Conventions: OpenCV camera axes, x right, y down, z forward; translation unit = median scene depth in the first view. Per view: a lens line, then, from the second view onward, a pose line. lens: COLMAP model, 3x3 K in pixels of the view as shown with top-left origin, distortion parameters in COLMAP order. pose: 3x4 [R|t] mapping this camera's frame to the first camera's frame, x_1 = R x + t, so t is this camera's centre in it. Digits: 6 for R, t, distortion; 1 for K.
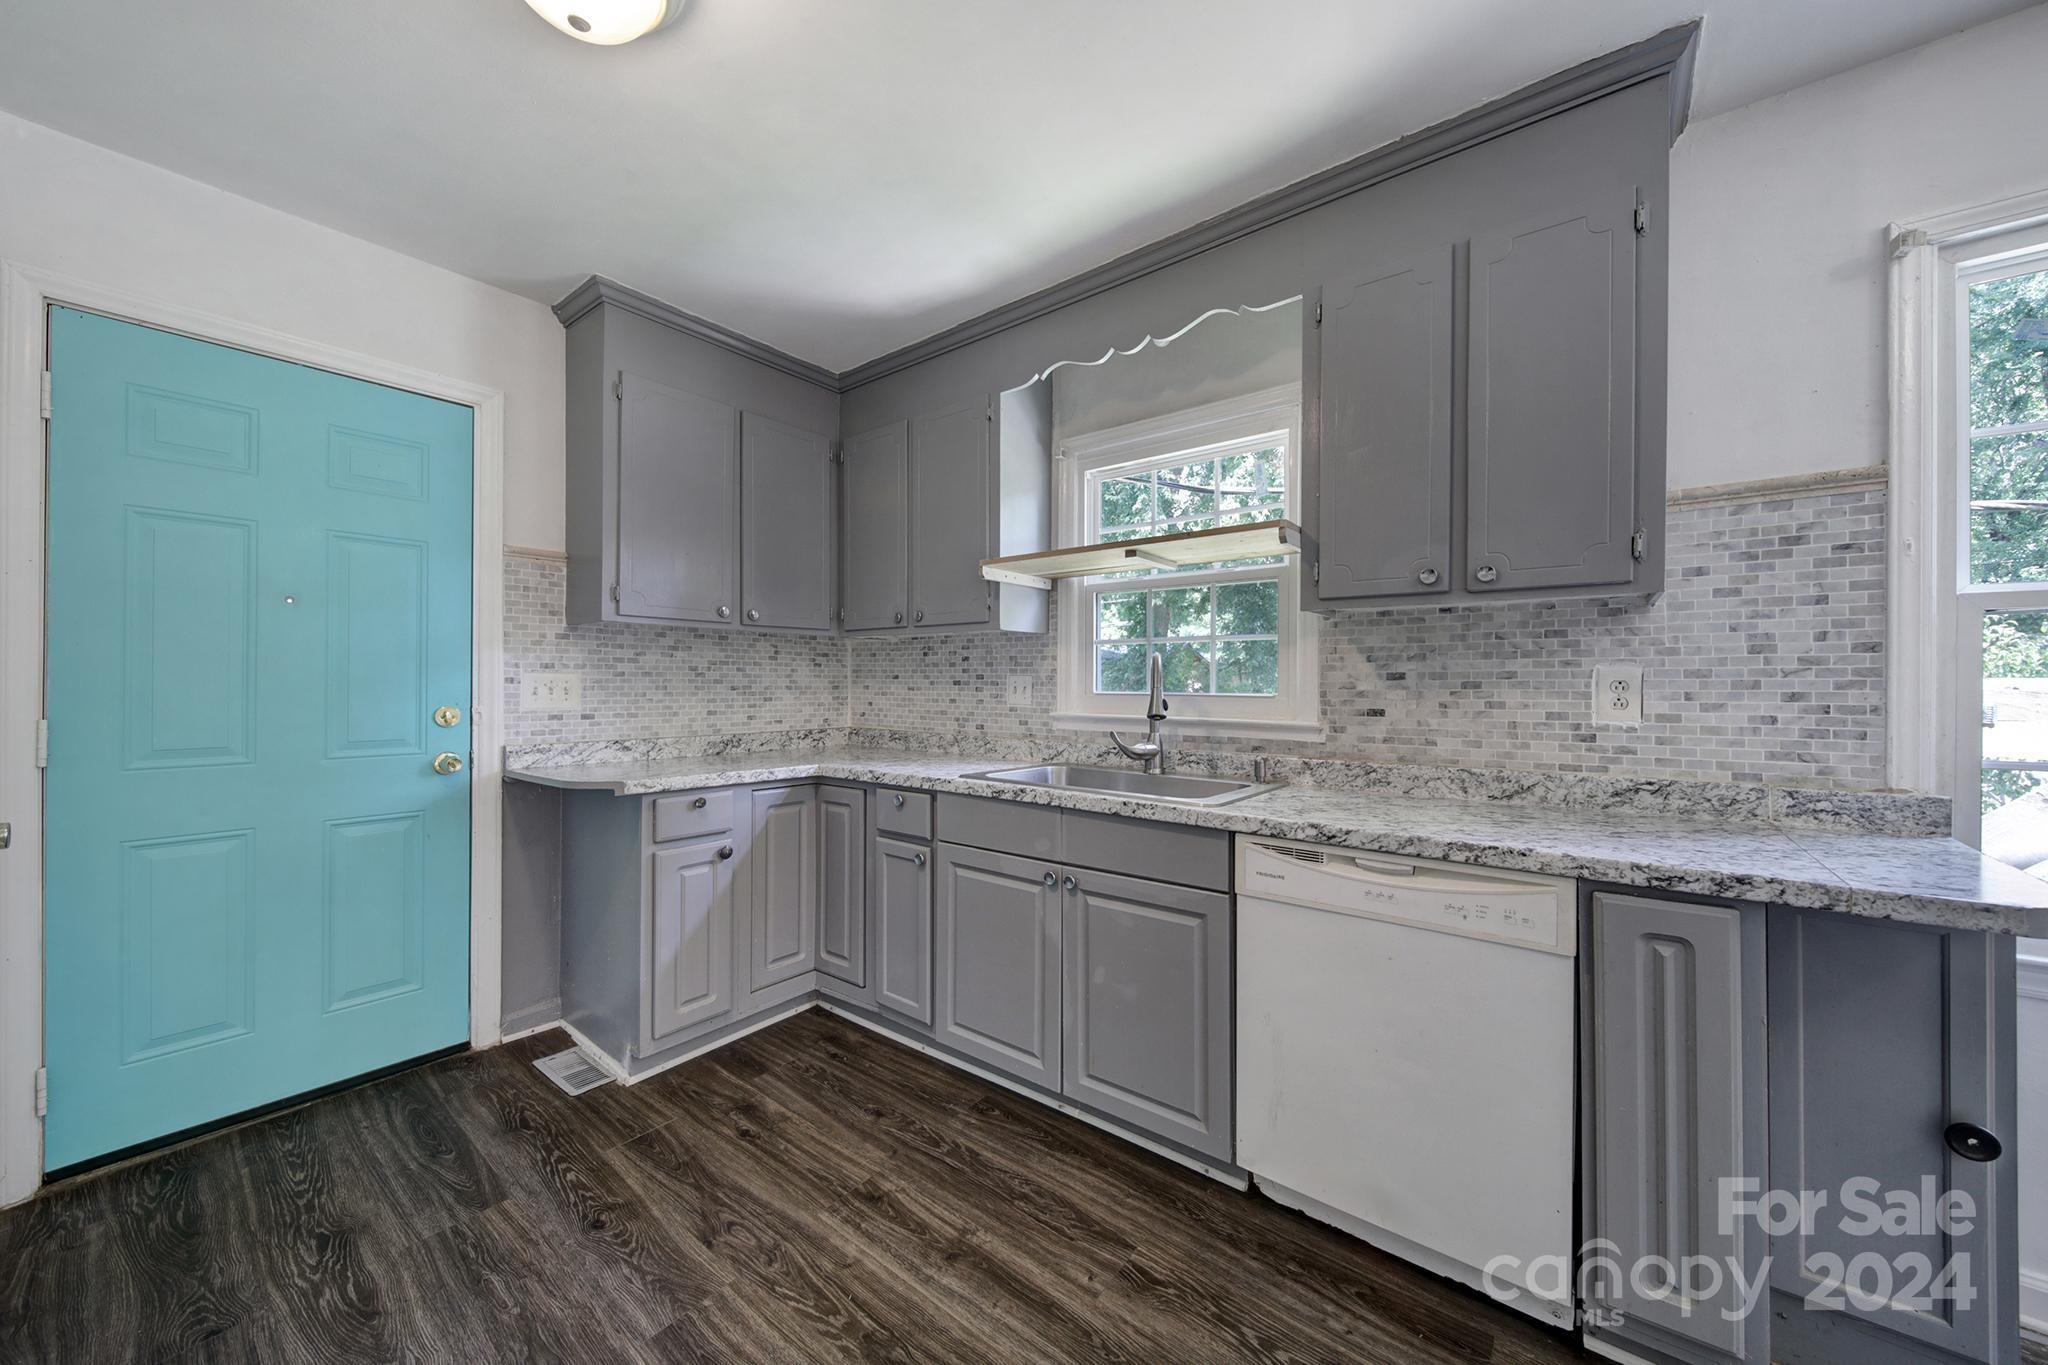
lens RADIAL K [[720.8, 0, 1033.4], [0, 720.8, 673.9], [0, 0, 1]] dist [-0.001624, -0.000725]
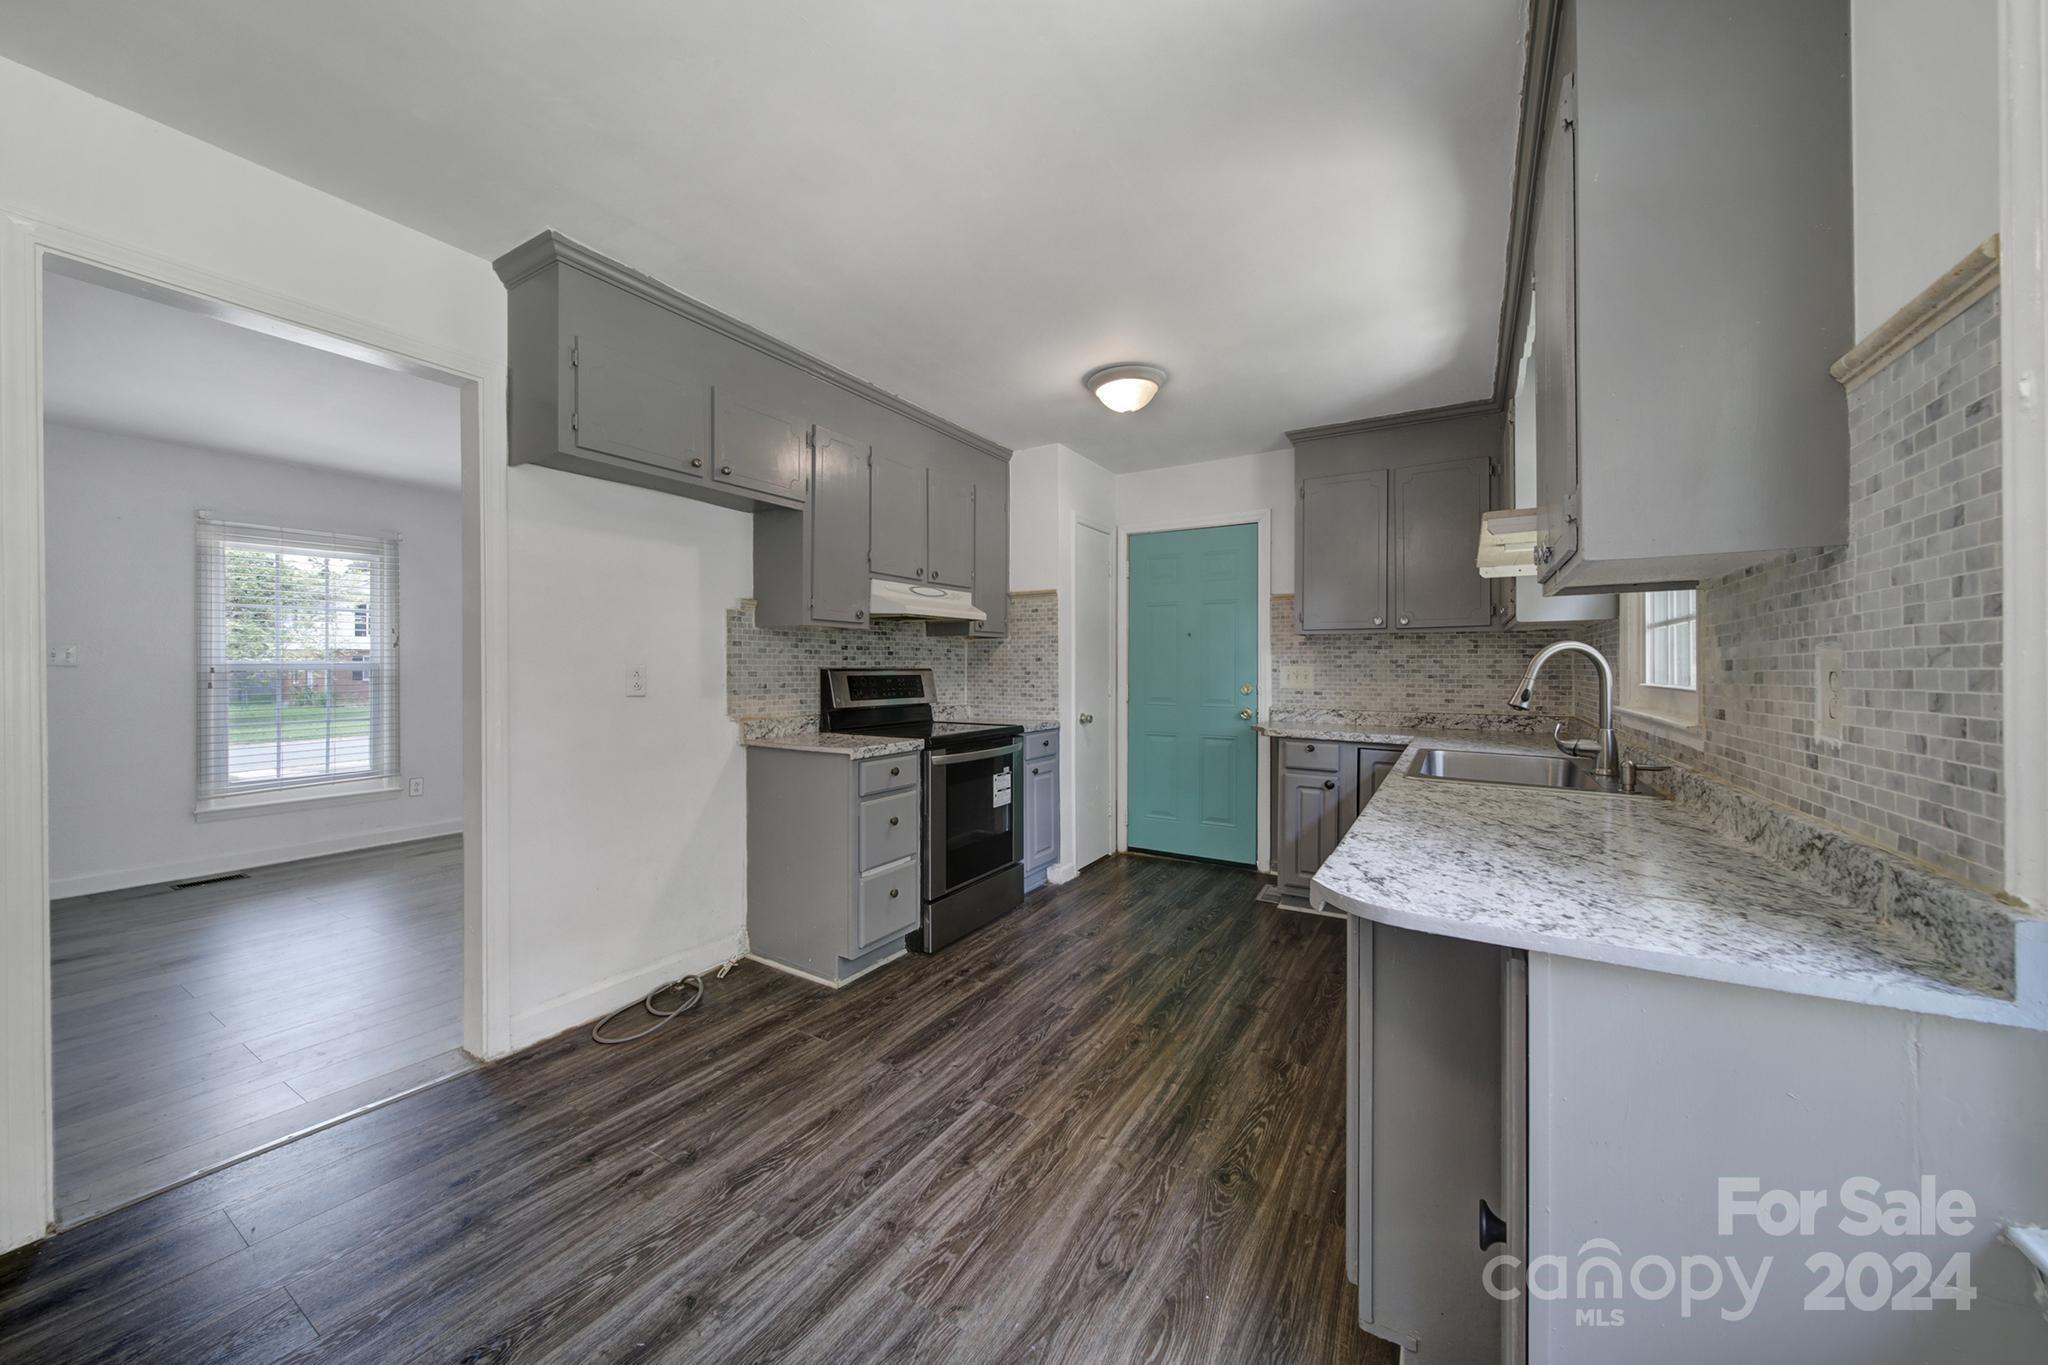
lens RADIAL K [[720.8, 0, 1019.2], [0, 720.8, 667.8], [0, 0, 1]] dist [-0.001624, -0.000725]
pose [[0.114733, -0.004045, -0.993388, 0.945935], [0.010477, 0.999941, -0.002862, 0.001181], [0.993341, -0.010079, 0.114769, 0.175409]]
